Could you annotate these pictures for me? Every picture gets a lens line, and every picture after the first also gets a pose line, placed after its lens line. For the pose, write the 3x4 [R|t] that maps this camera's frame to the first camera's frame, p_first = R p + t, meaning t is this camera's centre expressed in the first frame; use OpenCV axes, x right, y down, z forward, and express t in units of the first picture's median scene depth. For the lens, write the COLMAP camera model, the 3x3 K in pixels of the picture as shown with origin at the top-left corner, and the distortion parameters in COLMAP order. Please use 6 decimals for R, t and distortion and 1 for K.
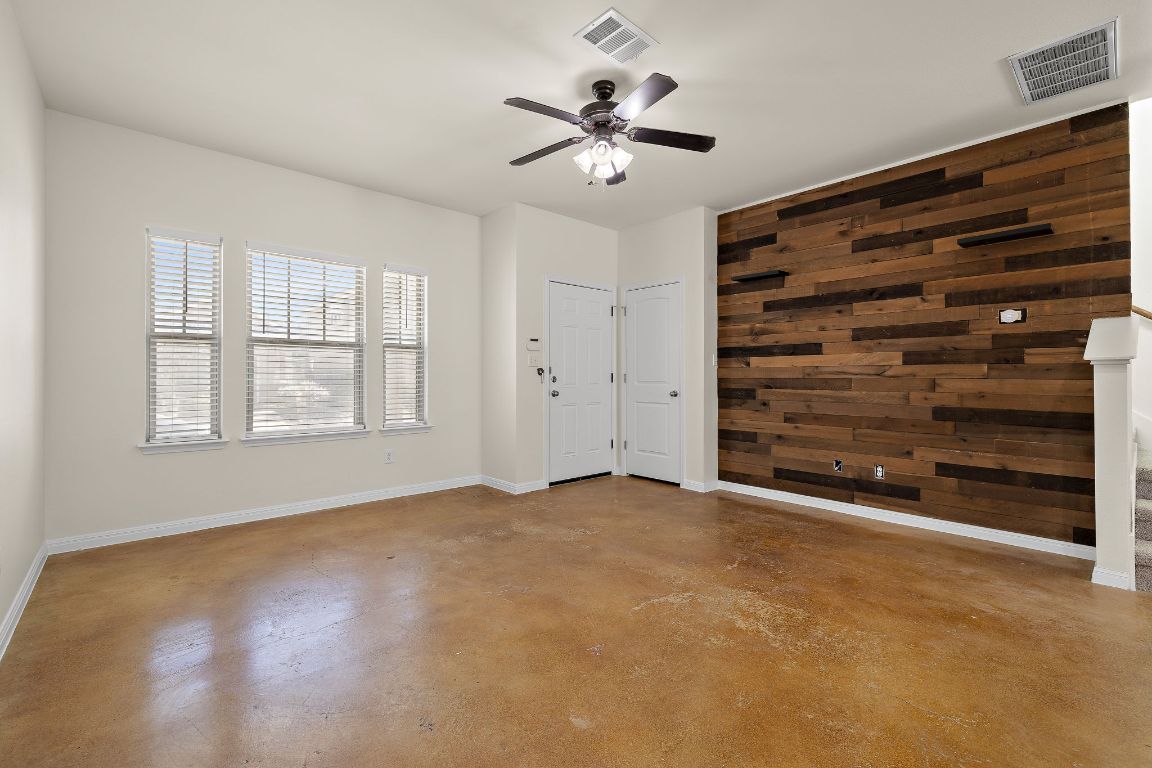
lens RADIAL K [[495.5, 0, 570.9], [0, 495.5, 374.9], [0, 0, 1]] dist [0.003506, 0.000380]
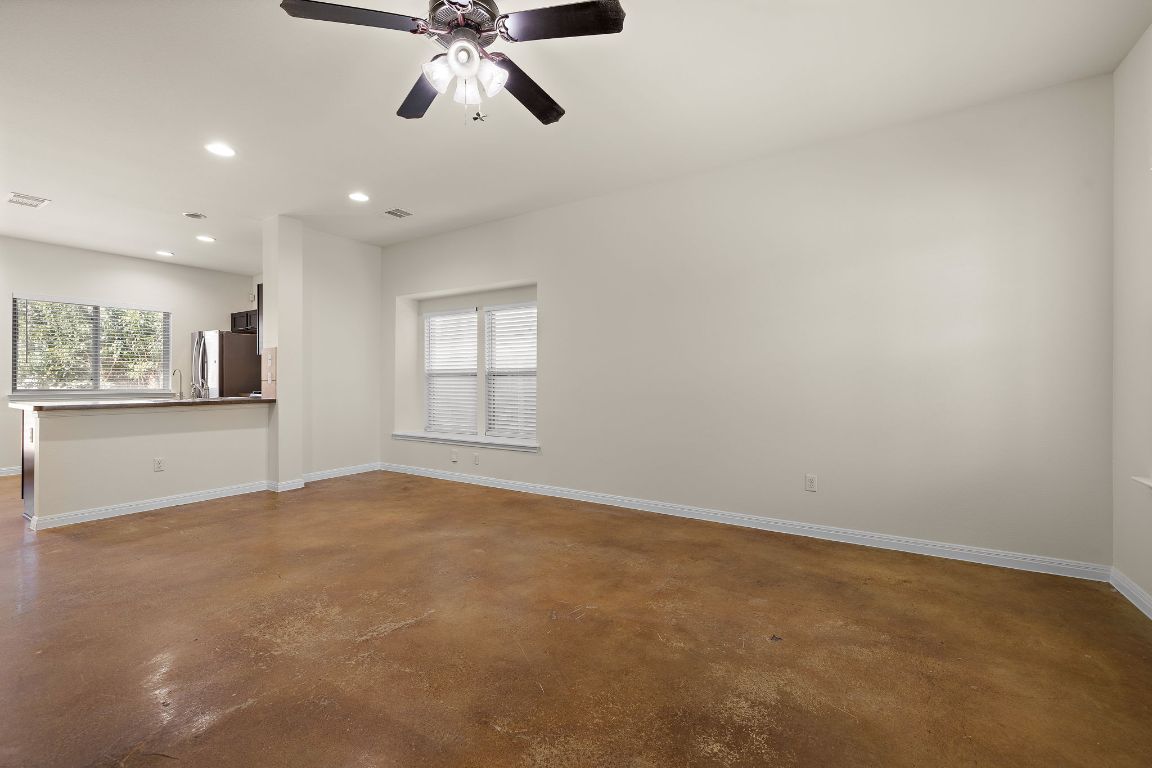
lens RADIAL K [[486.0, 0, 560.5], [0, 486.0, 380.1], [0, 0, 1]] dist [0.000511, 0.000013]
pose [[-0.968190, 0.000181, -0.250215, 0.078411], [0.000641, 0.999998, -0.001754, 0.004662], [0.250214, -0.001858, -0.968189, 1.232865]]
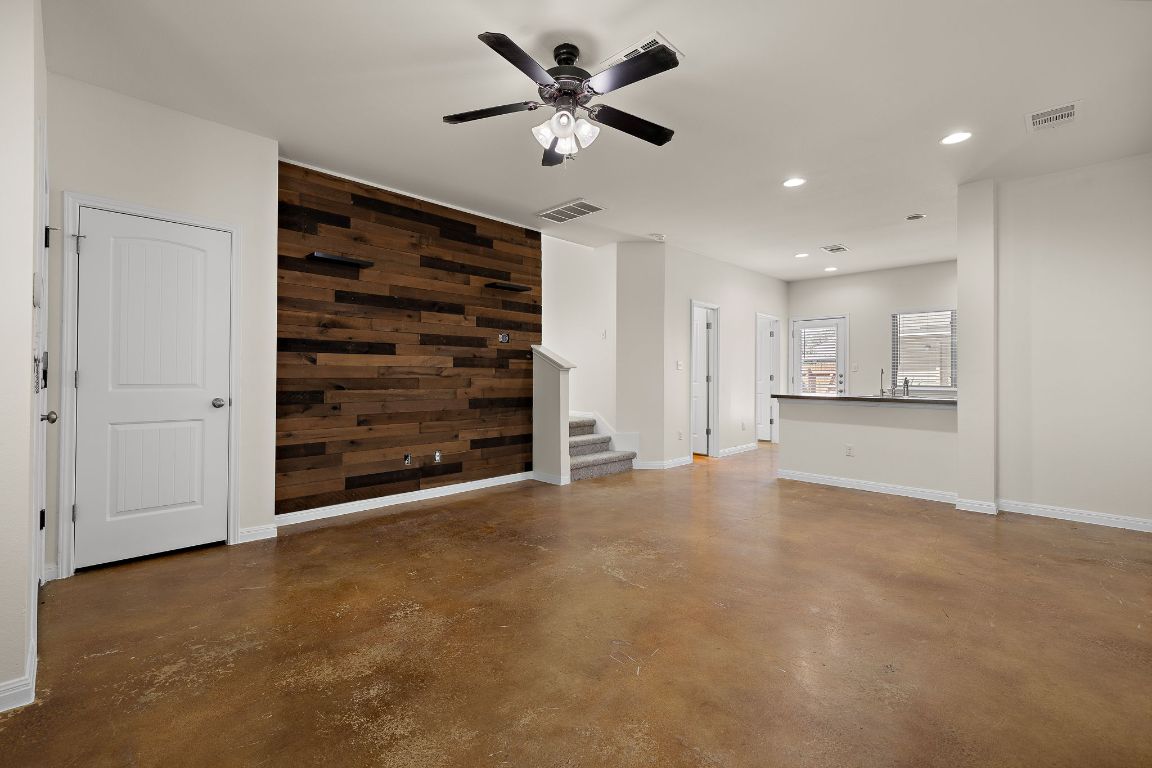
lens RADIAL K [[495.5, 0, 570.9], [0, 495.5, 374.9], [0, 0, 1]] dist [0.003506, 0.000380]
pose [[-0.054736, 0.003591, 0.998494, -0.588784], [-0.005394, 0.999978, -0.003892, 0.002462], [-0.998486, -0.005599, -0.054715, 0.747618]]
